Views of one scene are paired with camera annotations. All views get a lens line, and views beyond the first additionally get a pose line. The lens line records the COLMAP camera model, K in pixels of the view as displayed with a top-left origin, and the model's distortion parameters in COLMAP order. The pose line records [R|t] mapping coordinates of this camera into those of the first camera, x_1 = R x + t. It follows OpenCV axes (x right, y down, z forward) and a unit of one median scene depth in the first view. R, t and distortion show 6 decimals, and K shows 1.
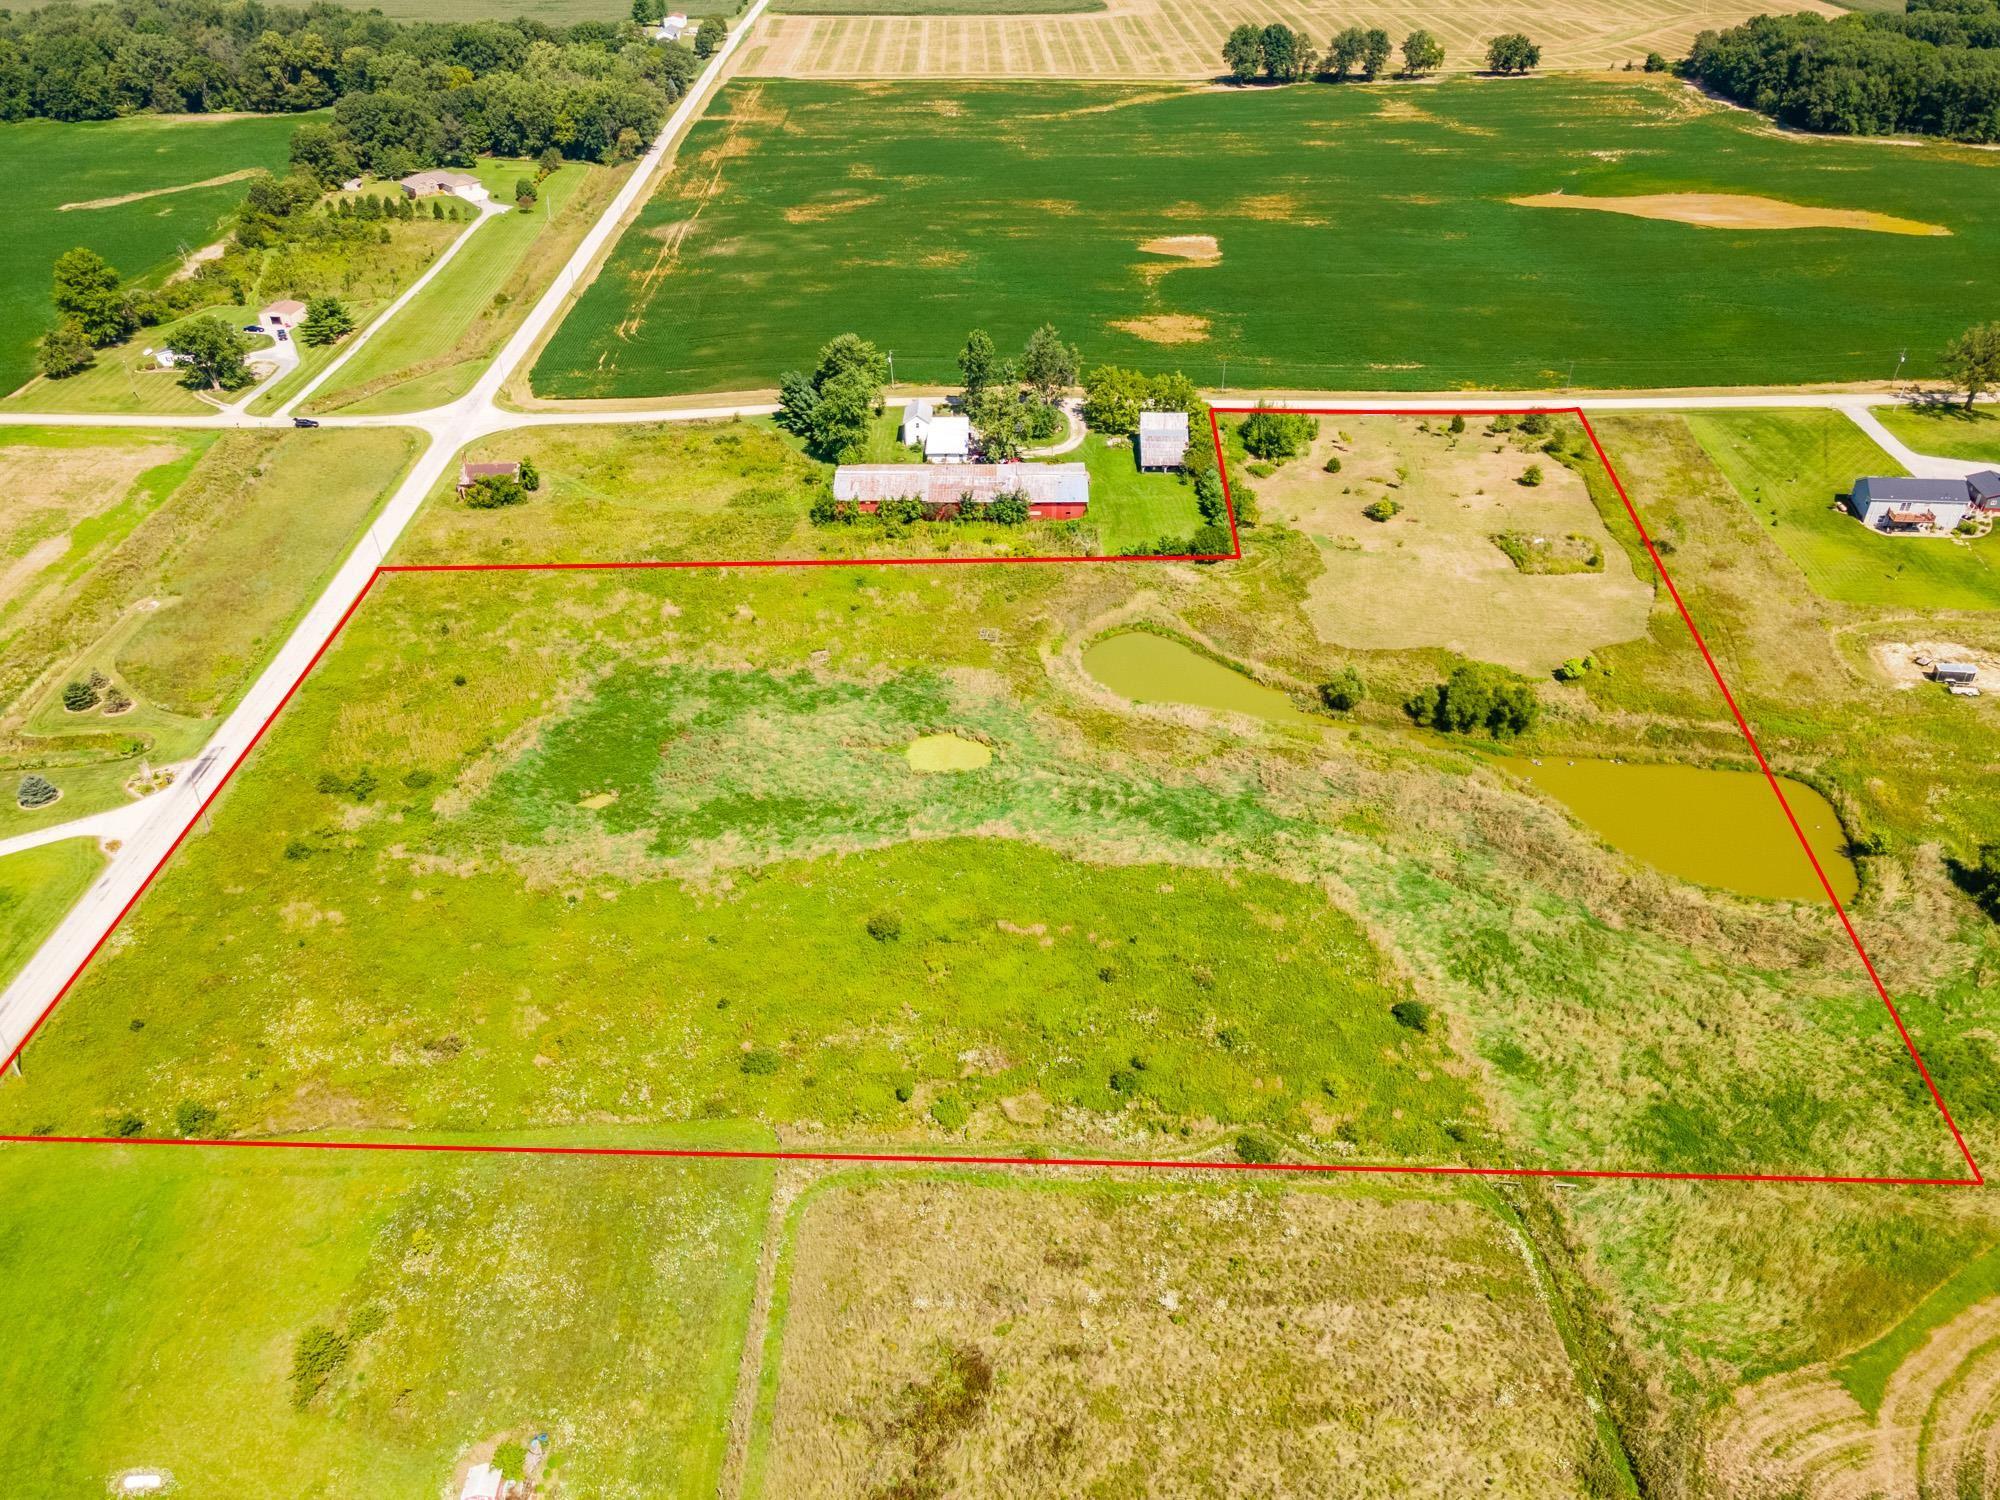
lens RADIAL K [[1457.7, 0, 1000.0], [0, 1457.7, 750.0], [0, 0, 1]] dist [0.010323, 0.059169]
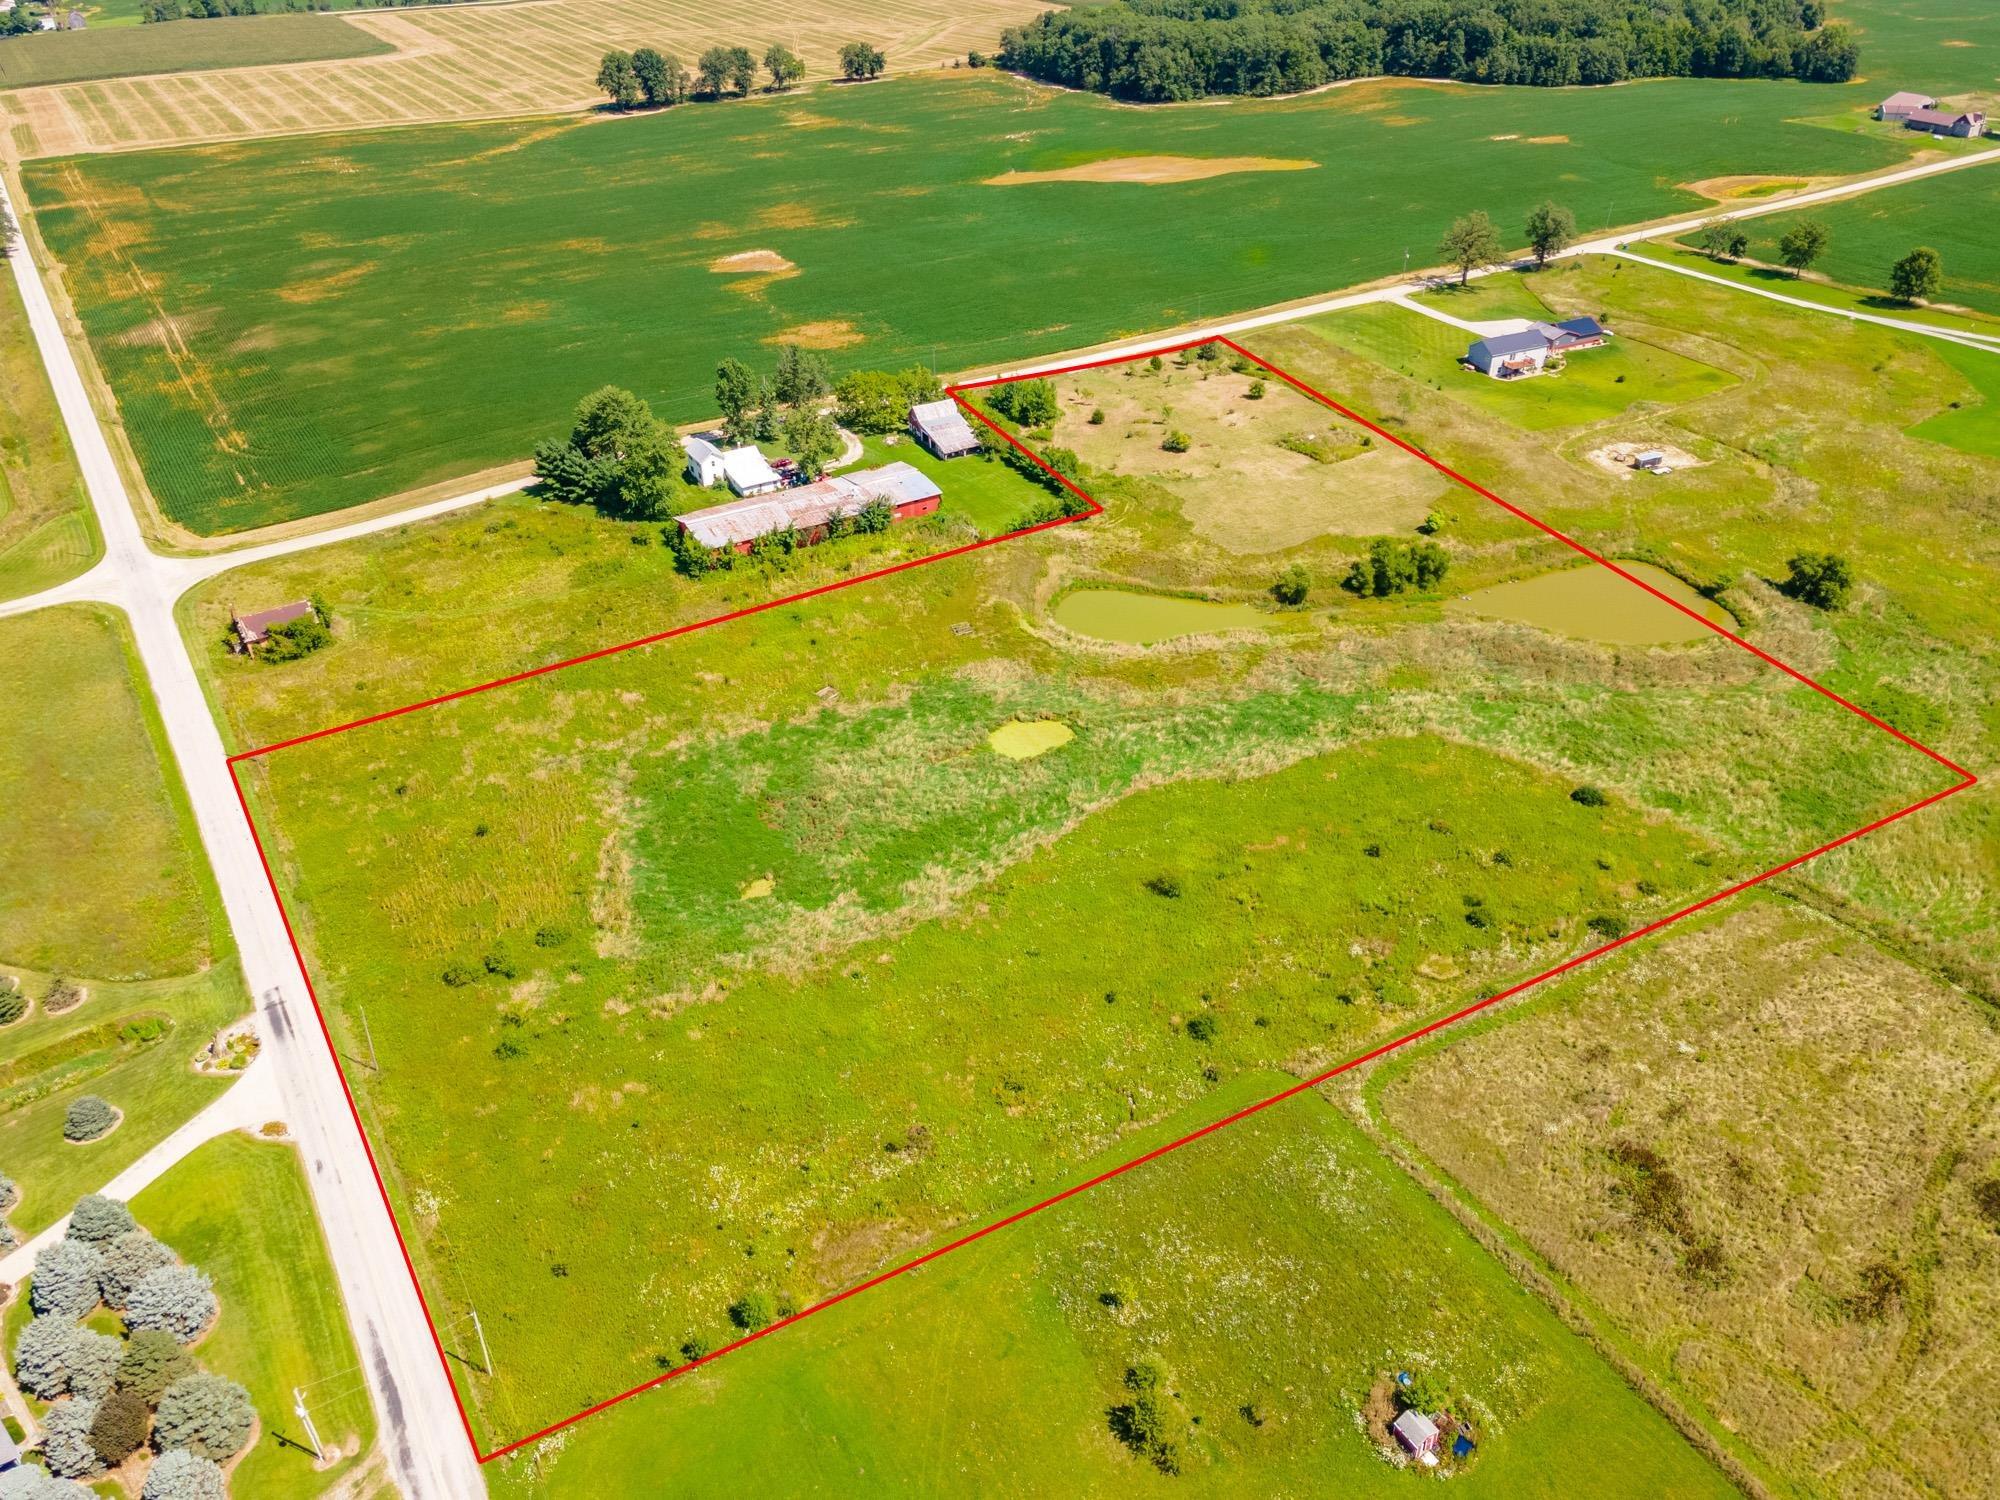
lens RADIAL K [[1457.7, 0, 1000.0], [0, 1457.7, 750.0], [0, 0, 1]] dist [0.010323, 0.059169]
pose [[0.855500, -0.293075, 0.426881, -0.368006], [0.300649, 0.952353, 0.051315, -0.035942], [-0.421581, 0.084442, 0.902851, 0.068802]]
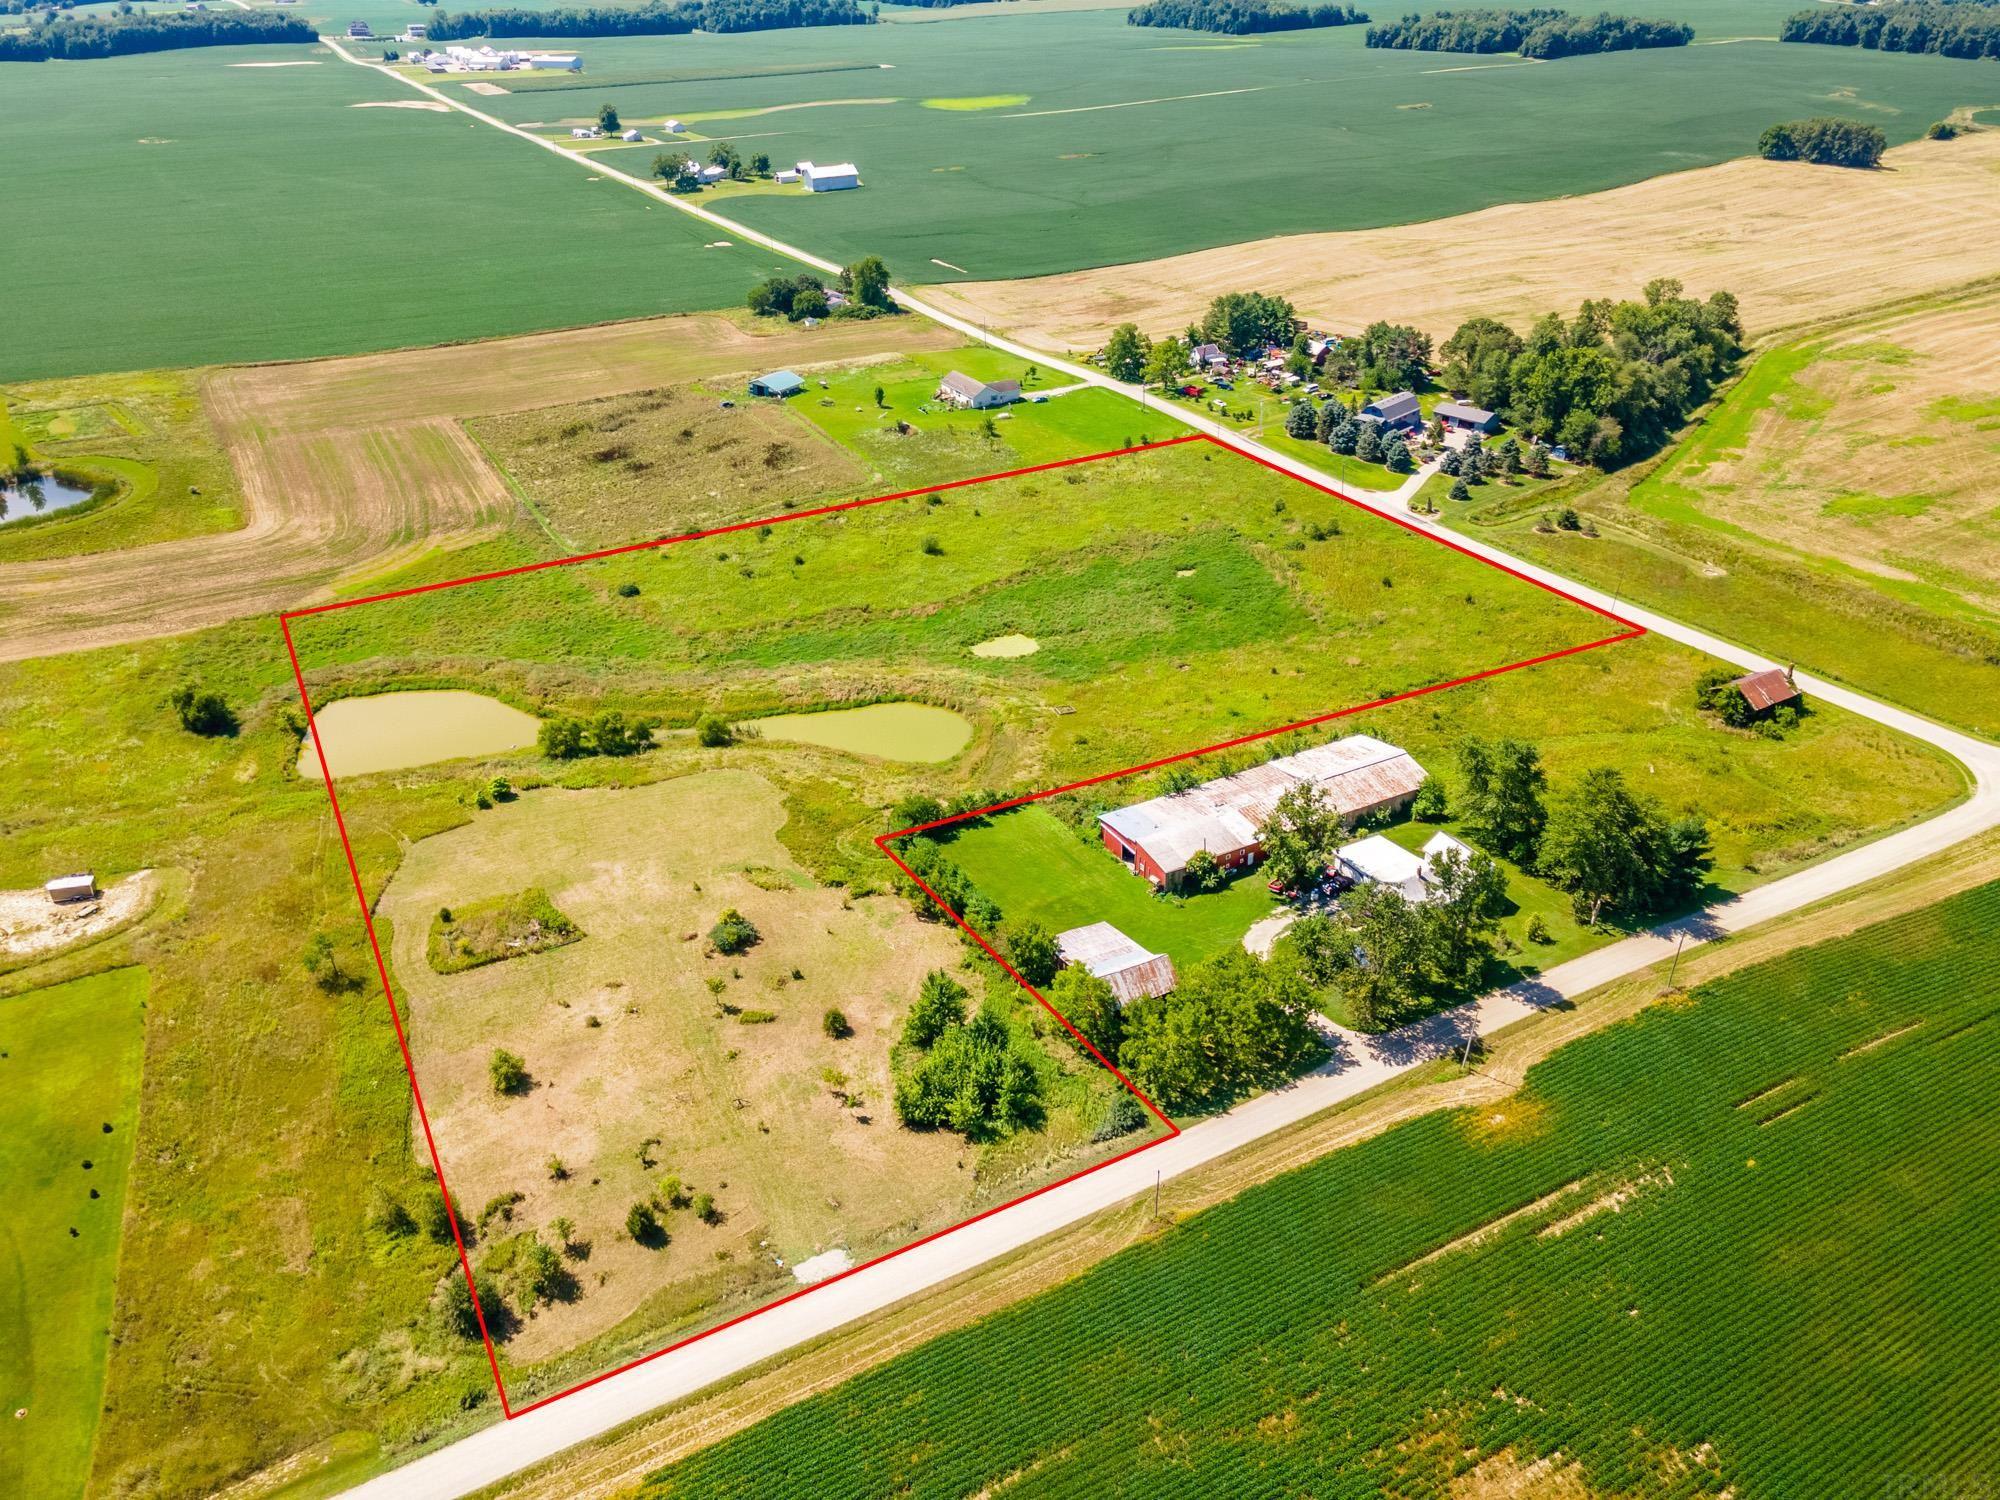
lens RADIAL K [[1457.7, 0, 1000.0], [0, 1457.7, 750.0], [0, 0, 1]] dist [0.010323, 0.059169]
pose [[-0.877152, 0.254144, -0.407450, 0.381313], [-0.253365, 0.475846, 0.842245, -0.764088], [0.407935, 0.842010, -0.352998, 1.136284]]
